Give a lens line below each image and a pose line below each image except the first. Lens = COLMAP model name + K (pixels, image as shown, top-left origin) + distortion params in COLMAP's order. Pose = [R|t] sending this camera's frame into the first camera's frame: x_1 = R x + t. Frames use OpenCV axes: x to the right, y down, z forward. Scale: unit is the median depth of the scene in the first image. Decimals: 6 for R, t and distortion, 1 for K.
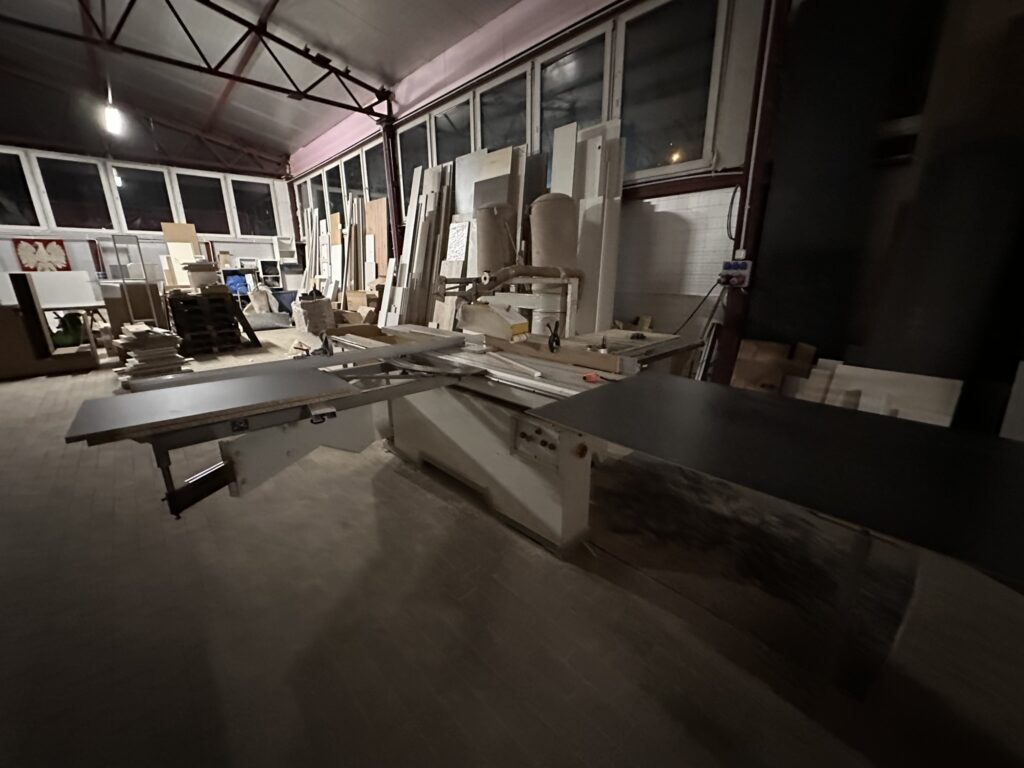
lens RADIAL K [[406.8, 0, 512.0], [0, 406.8, 384.0], [0, 0, 1]] dist [0.003467, 0.000302]
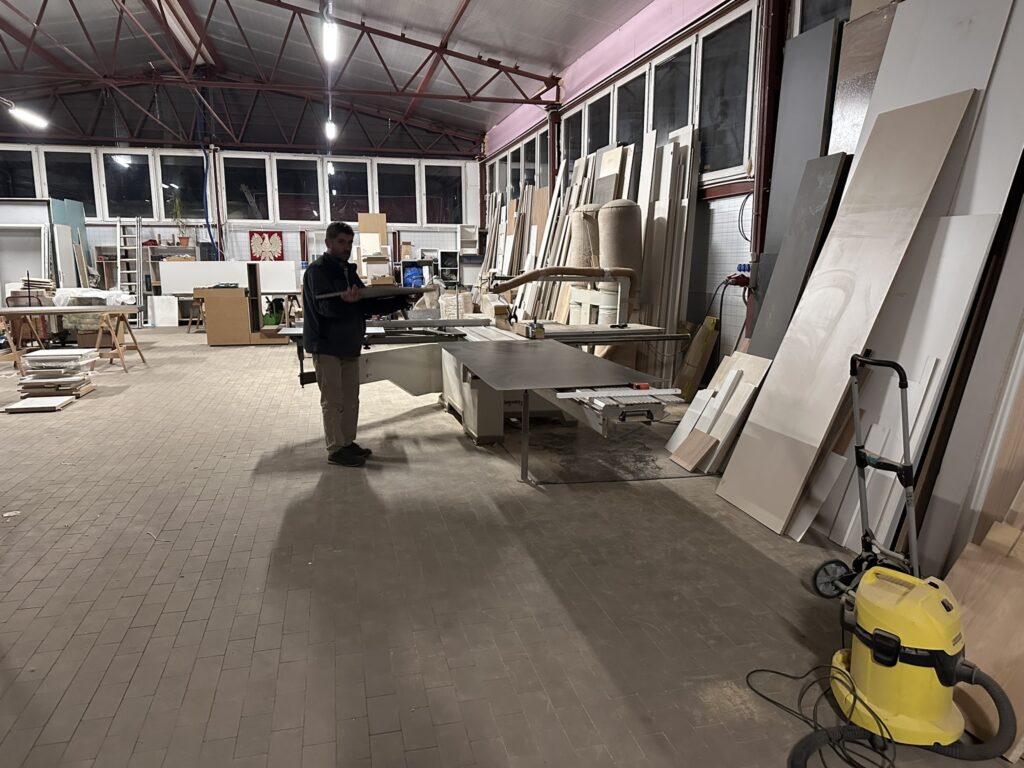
lens RADIAL K [[714.8, 0, 512.0], [0, 714.8, 384.0], [0, 0, 1]] dist [0.109797, -0.002292]
pose [[0.877223, 0.090786, -0.471420, 0.331630], [-0.137817, 0.988247, -0.066135, 0.077094], [0.459876, 0.122985, 0.879425, -0.317363]]
